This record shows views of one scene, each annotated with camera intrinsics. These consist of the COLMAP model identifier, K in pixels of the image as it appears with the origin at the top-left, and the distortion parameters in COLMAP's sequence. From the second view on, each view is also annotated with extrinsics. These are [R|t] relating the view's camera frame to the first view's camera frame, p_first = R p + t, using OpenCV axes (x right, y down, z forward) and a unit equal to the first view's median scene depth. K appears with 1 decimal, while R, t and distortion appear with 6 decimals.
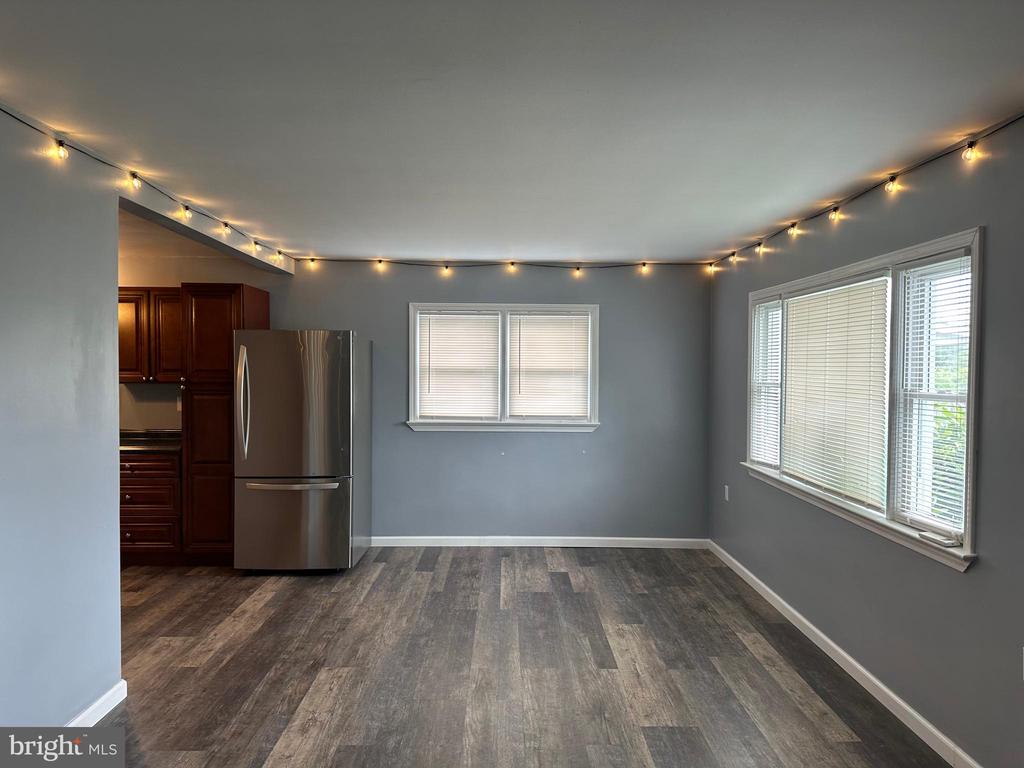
lens RADIAL K [[715.2, 0, 512.0], [0, 715.2, 384.0], [0, 0, 1]] dist [0.058250, -0.082249]
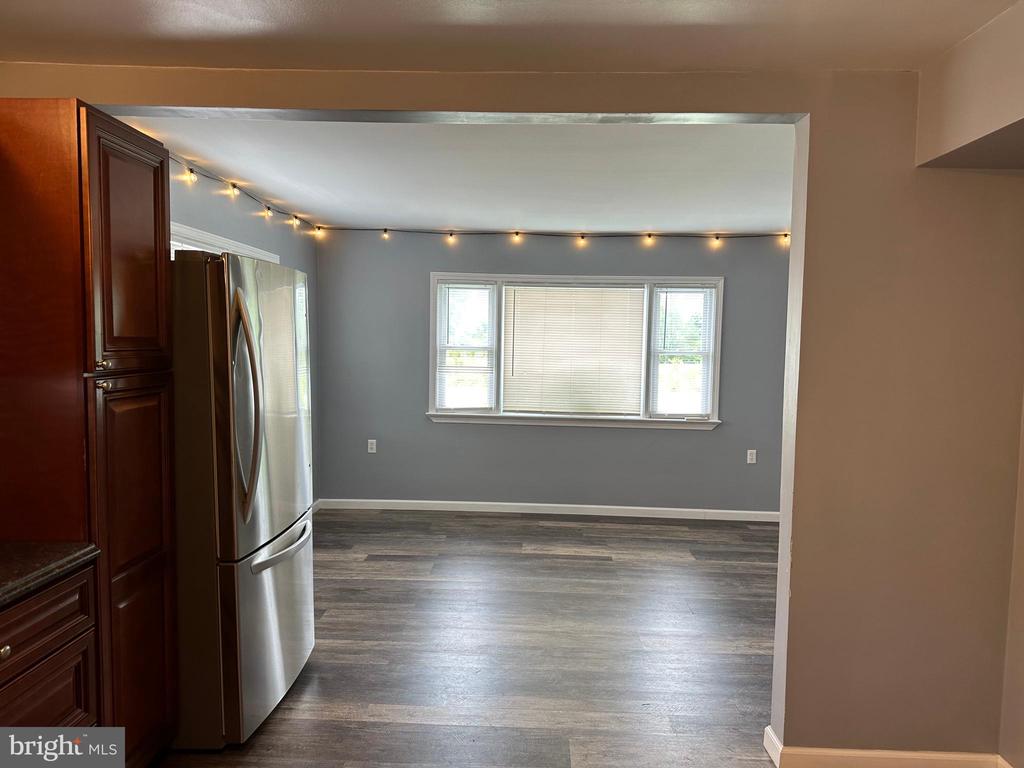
lens RADIAL K [[720.6, 0, 512.0], [0, 720.6, 384.0], [0, 0, 1]] dist [0.128693, -0.086060]
pose [[0.043143, -0.072661, 0.996423, -1.138210], [0.004488, 0.997356, 0.072535, -0.033893], [-0.999059, 0.001343, 0.043355, 1.048899]]
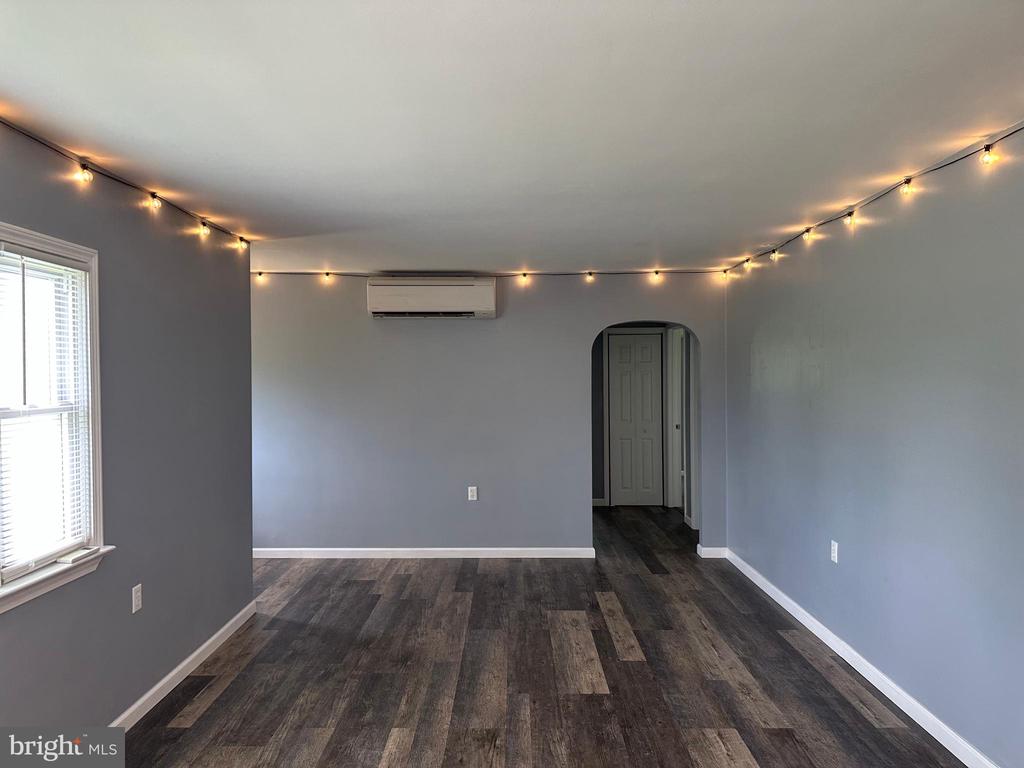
lens RADIAL K [[715.2, 0, 512.0], [0, 715.2, 384.0], [0, 0, 1]] dist [0.058250, -0.082249]
pose [[-0.999949, 0.000164, 0.010134, 0.000954], [0.000539, 0.999317, 0.036958, -0.035728], [-0.010121, 0.036961, -0.999265, 1.410448]]
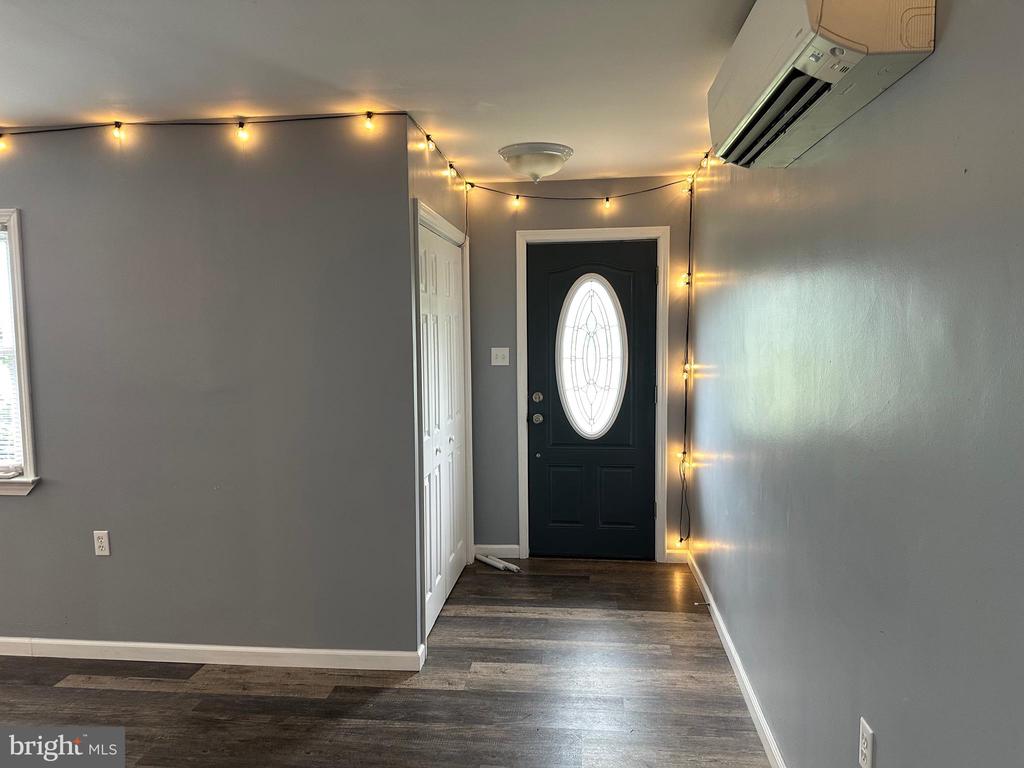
lens RADIAL K [[754.4, 0, 512.0], [0, 754.4, 384.0], [0, 0, 1]] dist [0.062725, -0.048174]
pose [[0.131052, -0.096479, 0.986670, -0.359024], [0.037280, 0.995029, 0.092345, -0.009738], [-0.990674, 0.024681, 0.133998, 0.009979]]
